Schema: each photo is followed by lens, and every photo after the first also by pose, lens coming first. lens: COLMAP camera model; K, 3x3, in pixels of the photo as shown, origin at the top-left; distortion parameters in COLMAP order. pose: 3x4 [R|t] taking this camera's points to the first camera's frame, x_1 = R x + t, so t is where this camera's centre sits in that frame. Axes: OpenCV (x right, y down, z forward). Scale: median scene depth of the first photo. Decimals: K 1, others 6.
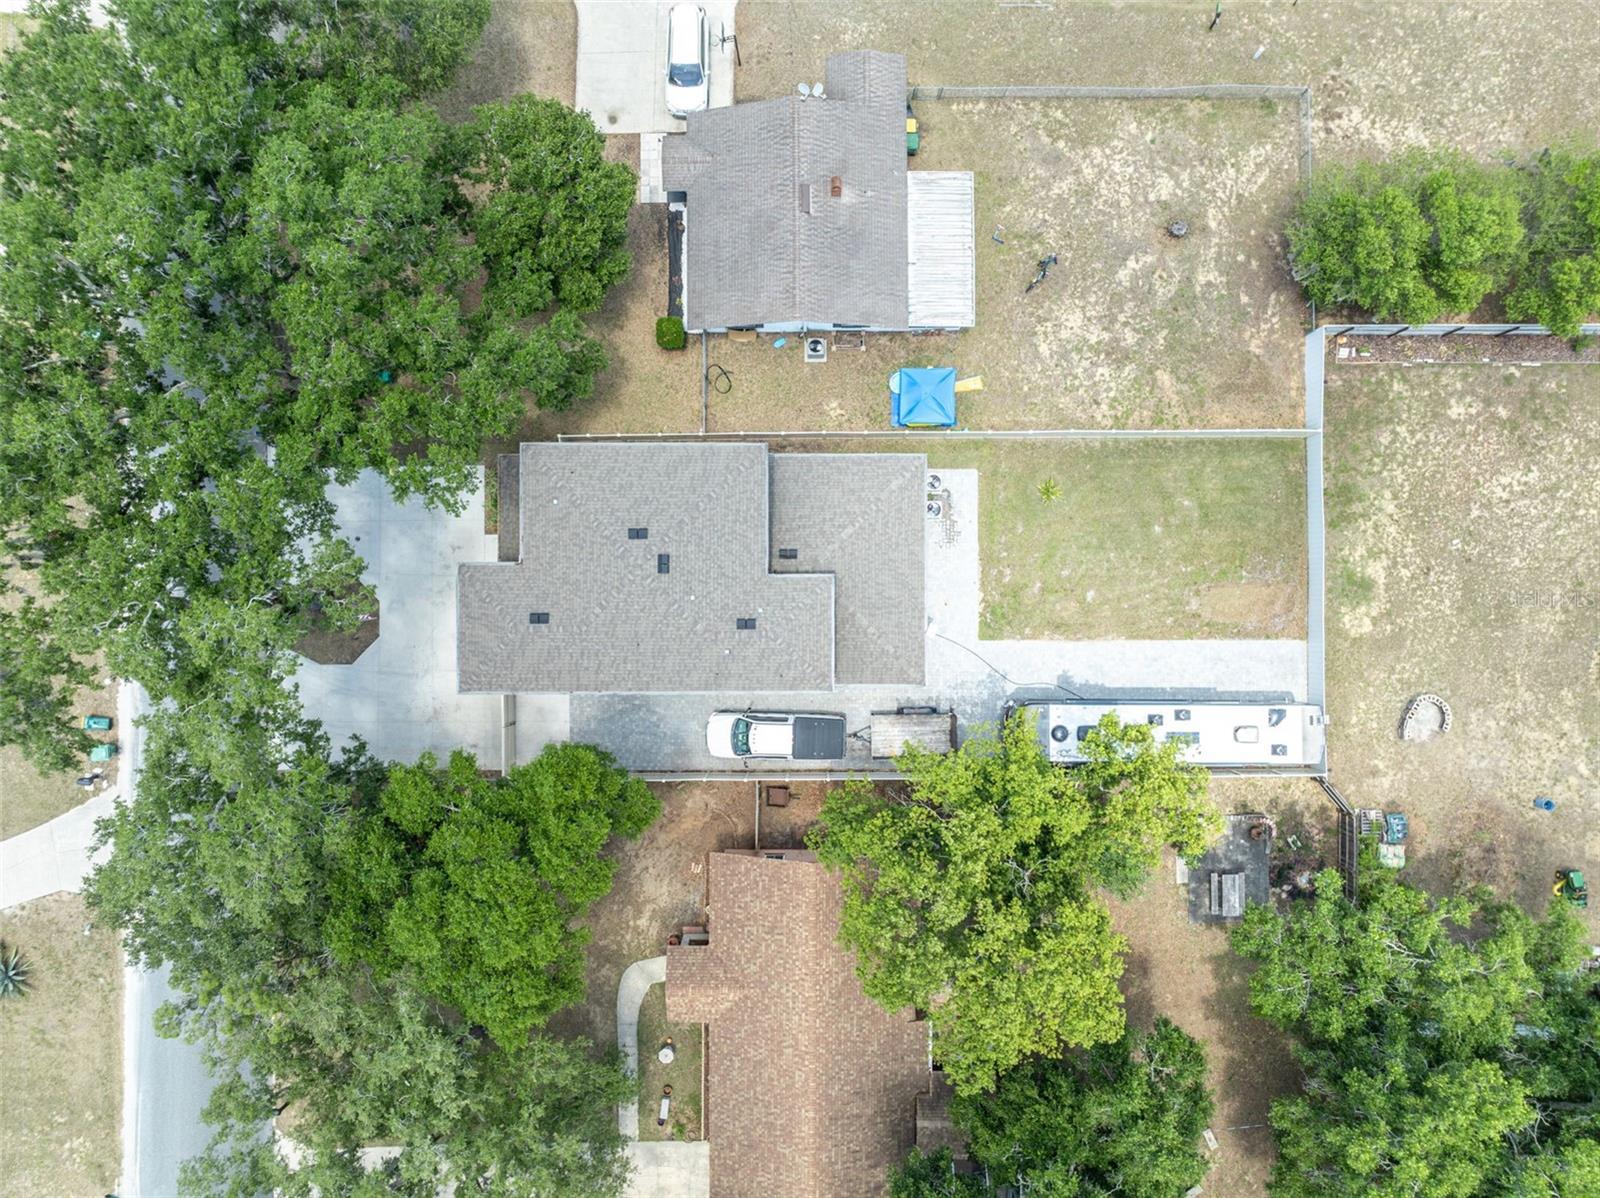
lens RADIAL K [[1139.5, 0, 800.5], [0, 1139.5, 601.8], [0, 0, 1]] dist [-0.050906, 0.026128]
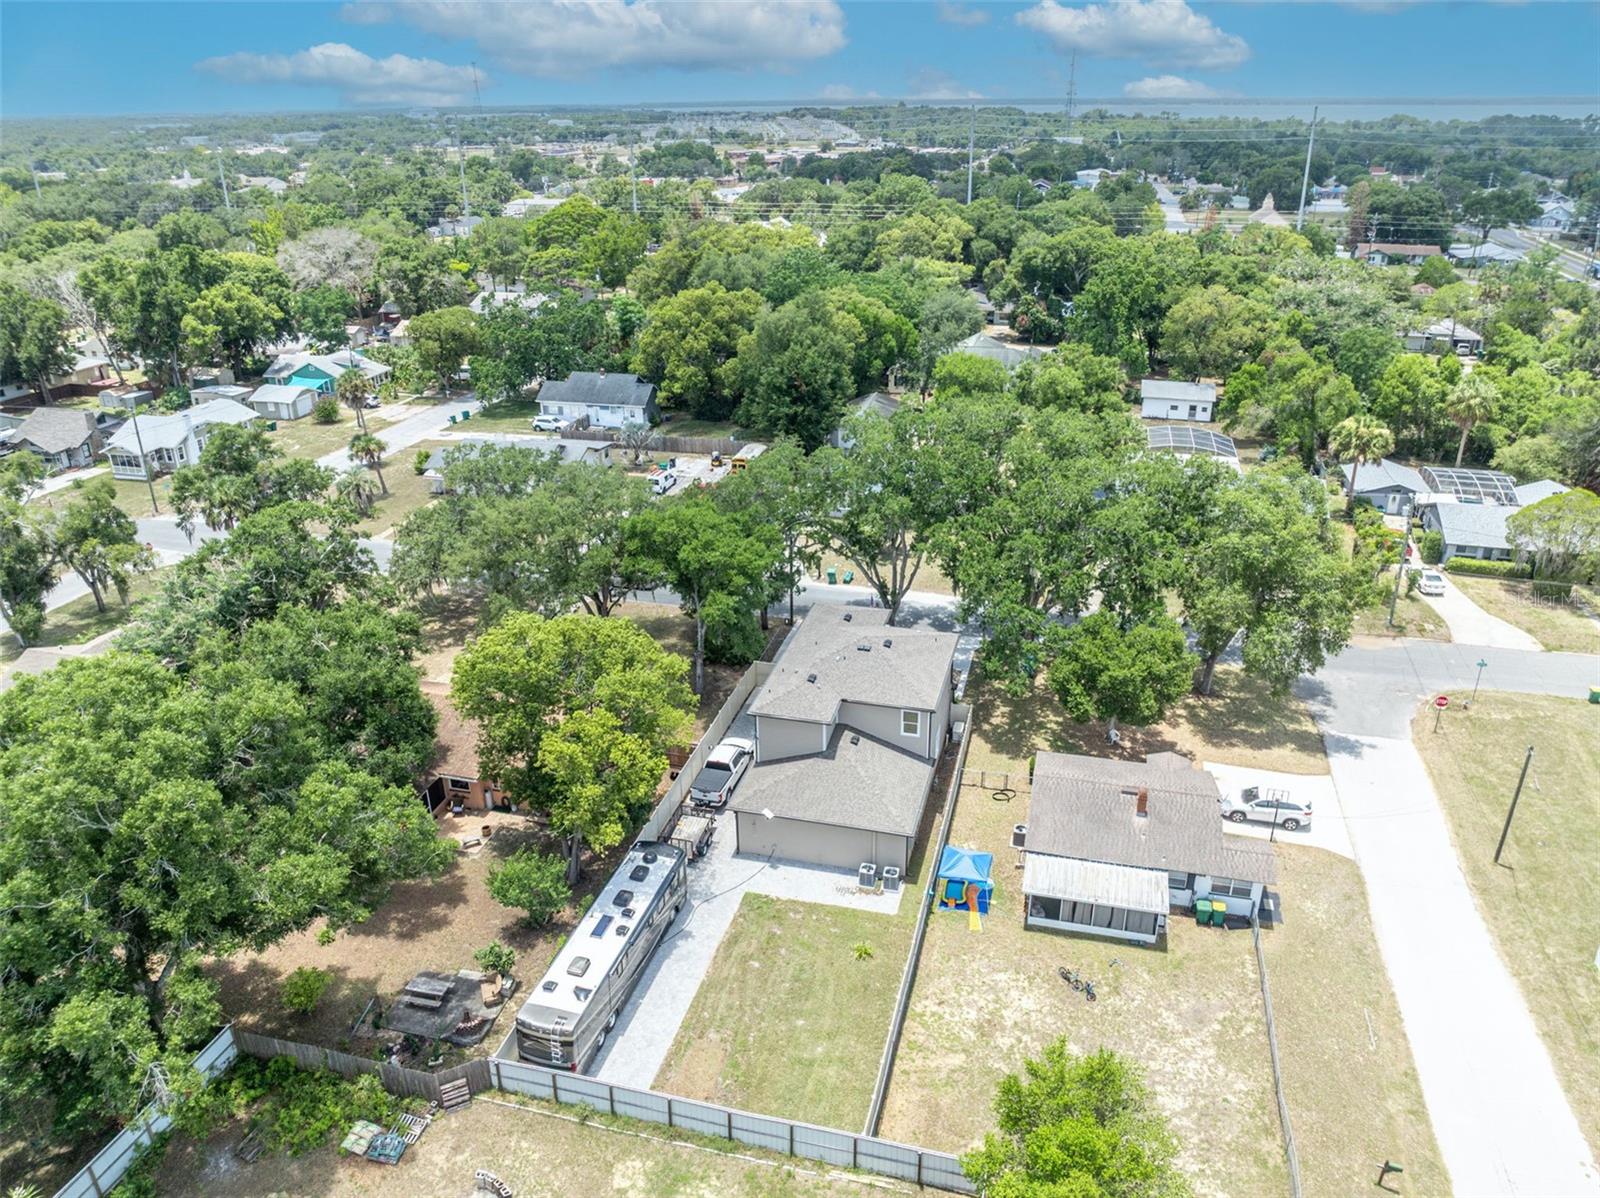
lens RADIAL K [[1139.5, 0, 789.5], [0, 1139.5, 594.9], [0, 0, 1]] dist [-0.050906, 0.026128]
pose [[-0.266785, 0.394490, -0.879320, 1.019996], [-0.963684, -0.098027, 0.248404, -0.258937], [0.011796, 0.913656, 0.406316, 0.277201]]
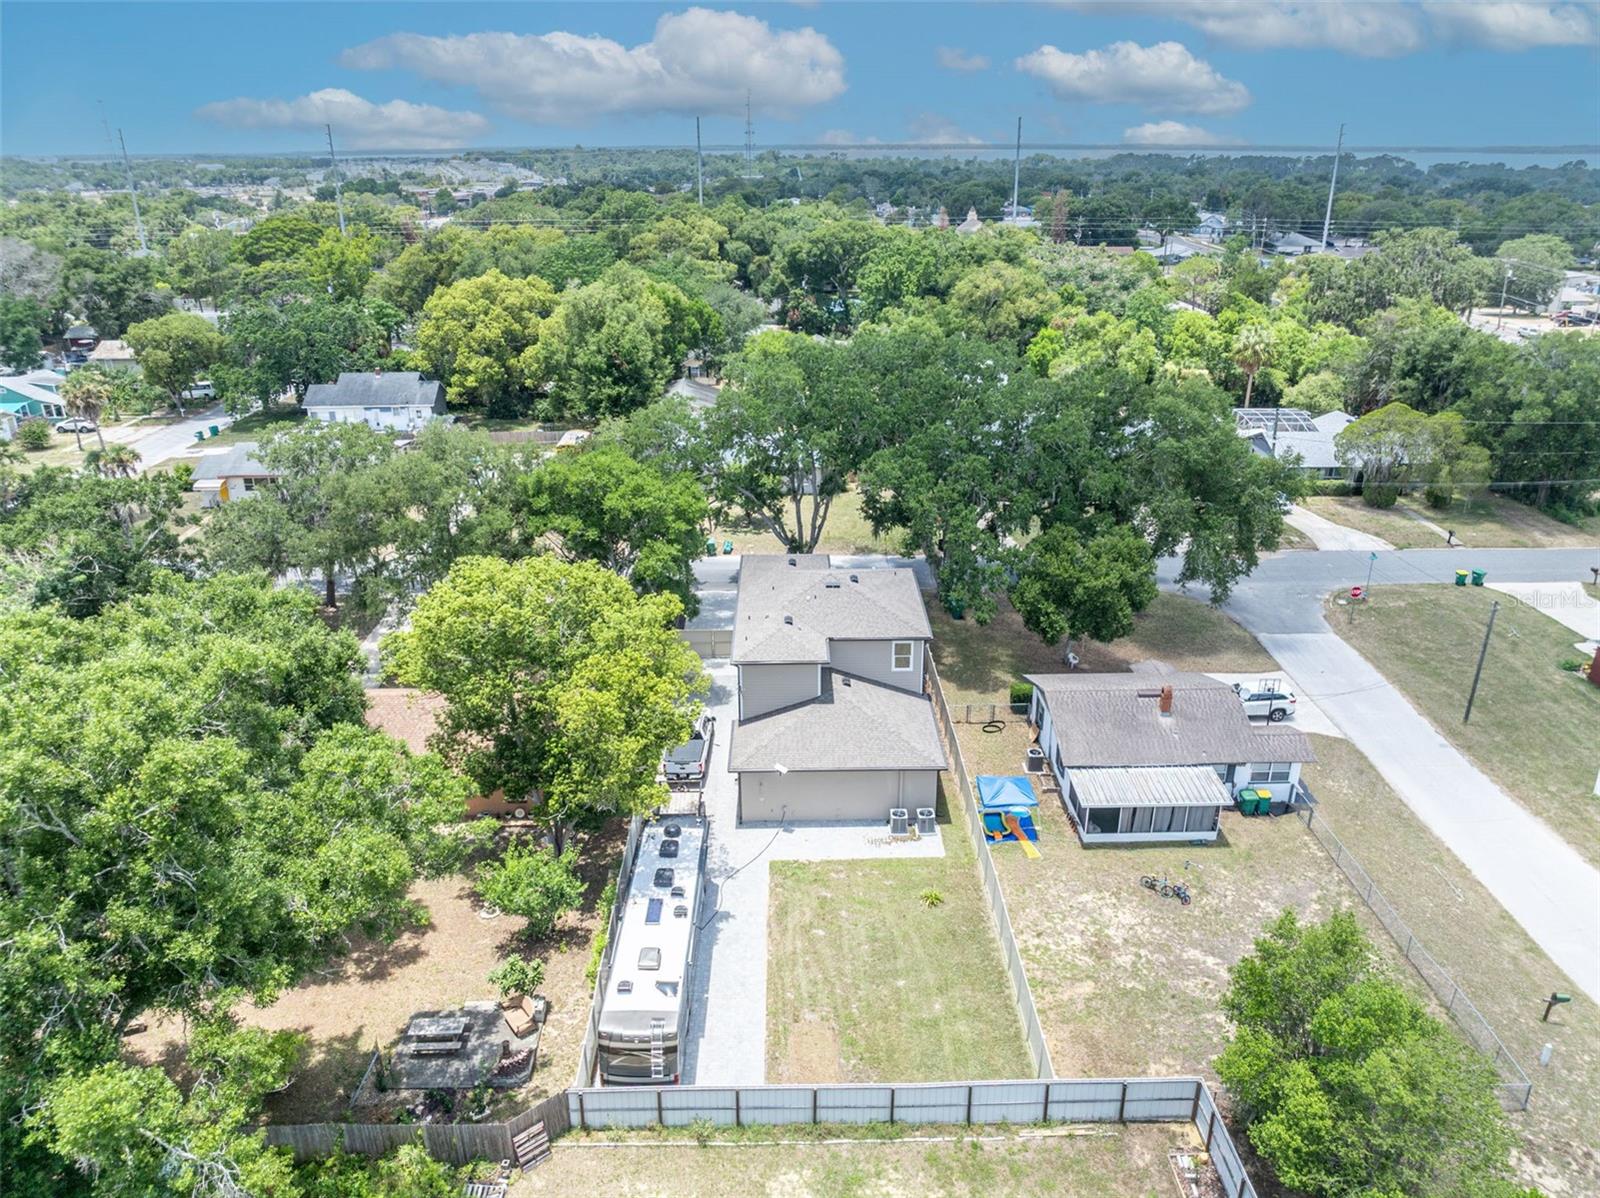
lens RADIAL K [[1139.5, 0, 796.2], [0, 1139.5, 595.5], [0, 0, 1]] dist [-0.050906, 0.026128]
pose [[0.006324, 0.374204, -0.927325, 0.974642], [-0.999973, 0.005806, -0.004476, 0.014319], [0.003709, 0.927328, 0.374231, 0.428974]]
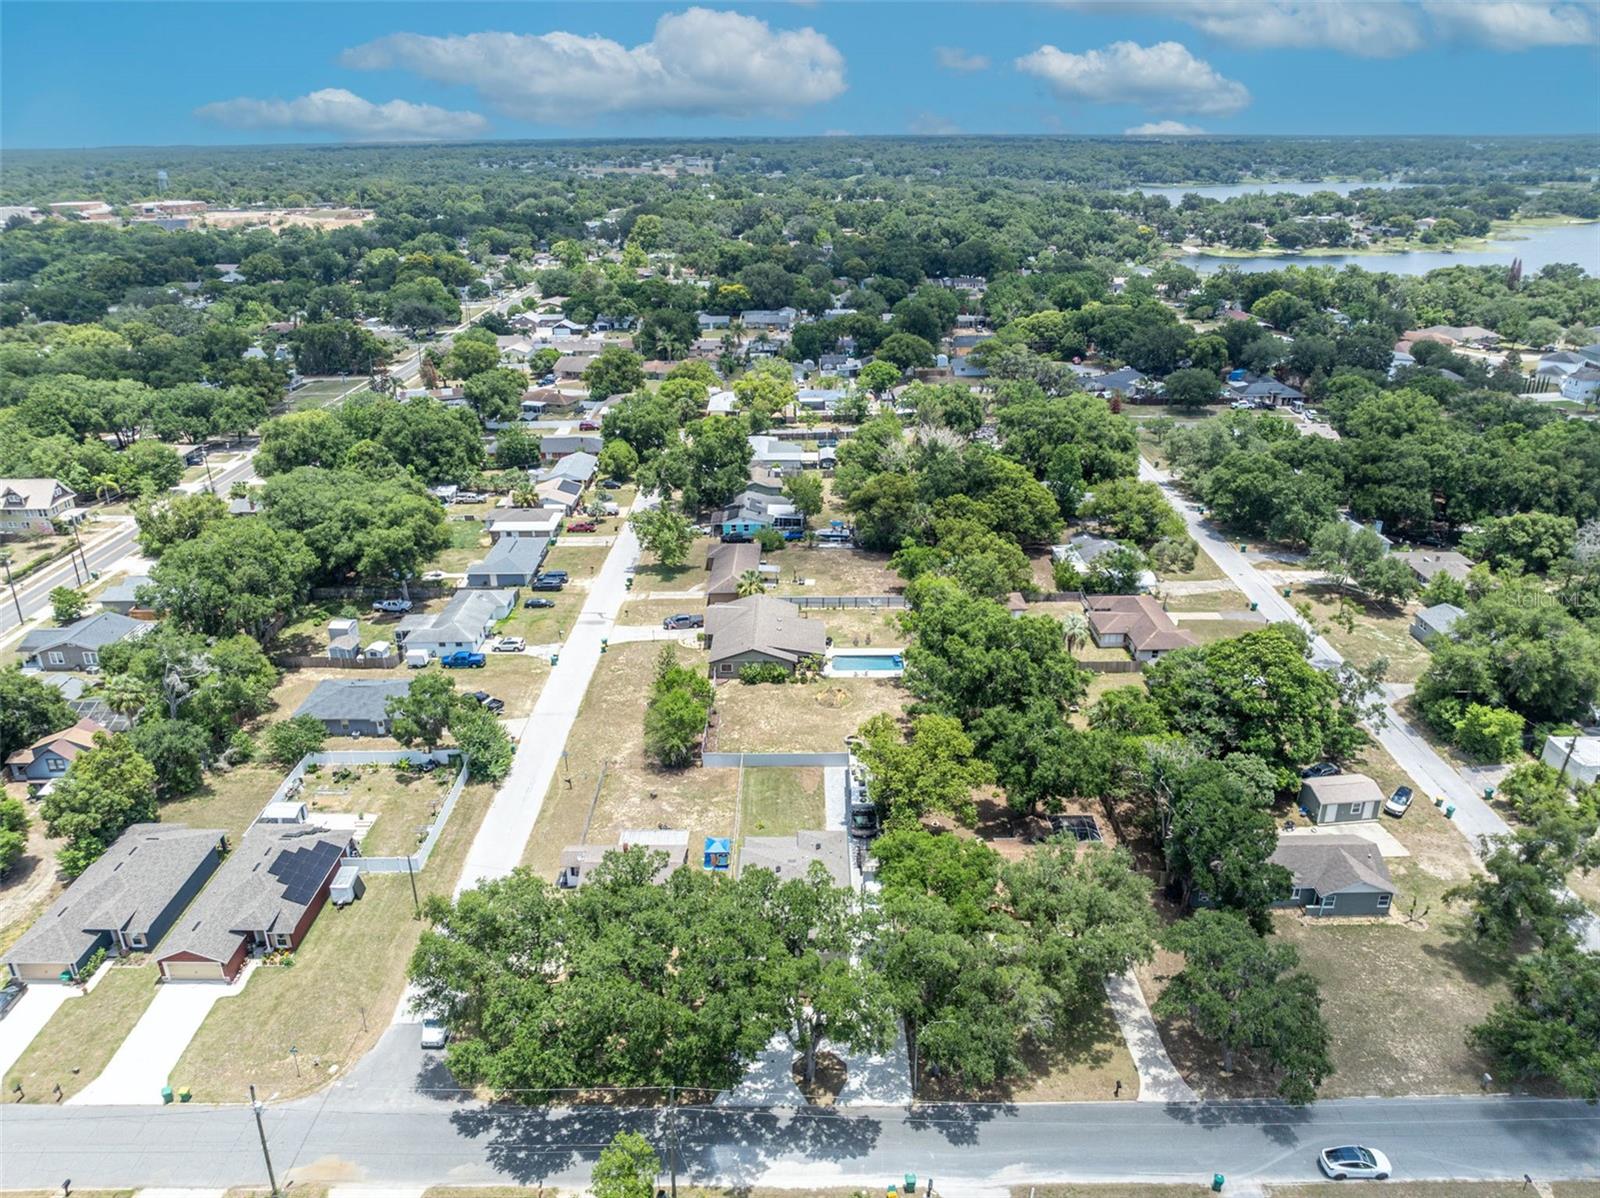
lens RADIAL K [[1139.5, 0, 800.5], [0, 1139.5, 609.8], [0, 0, 1]] dist [-0.050906, 0.026128]
pose [[0.003968, -0.383169, 0.923670, -1.738816], [0.999989, -0.000844, -0.004646, -0.005743], [0.002560, 0.923678, 0.383161, -0.285278]]
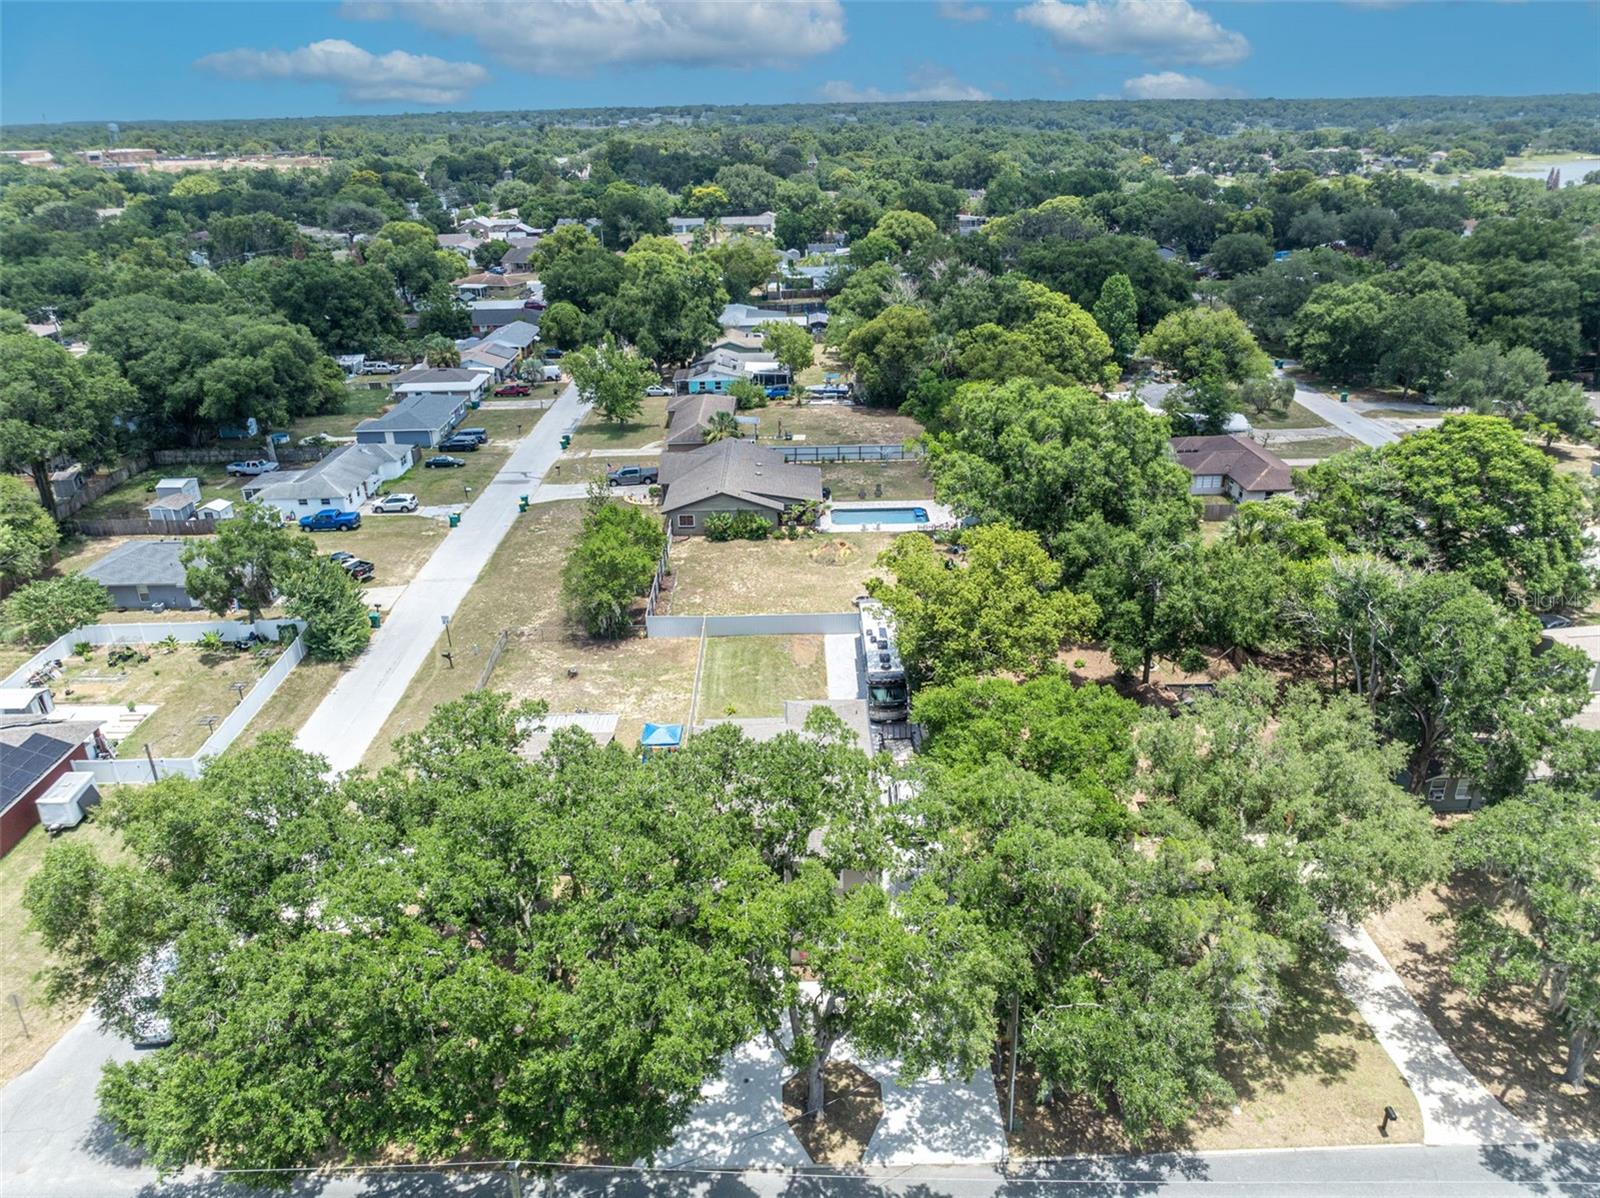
lens RADIAL K [[1139.5, 0, 801.4], [0, 1139.5, 600.7], [0, 0, 1]] dist [-0.050906, 0.026128]
pose [[-0.011765, -0.392282, 0.919770, -1.120515], [0.999871, -0.014675, 0.006531, -0.010460], [0.010936, 0.919728, 0.392404, 0.272255]]
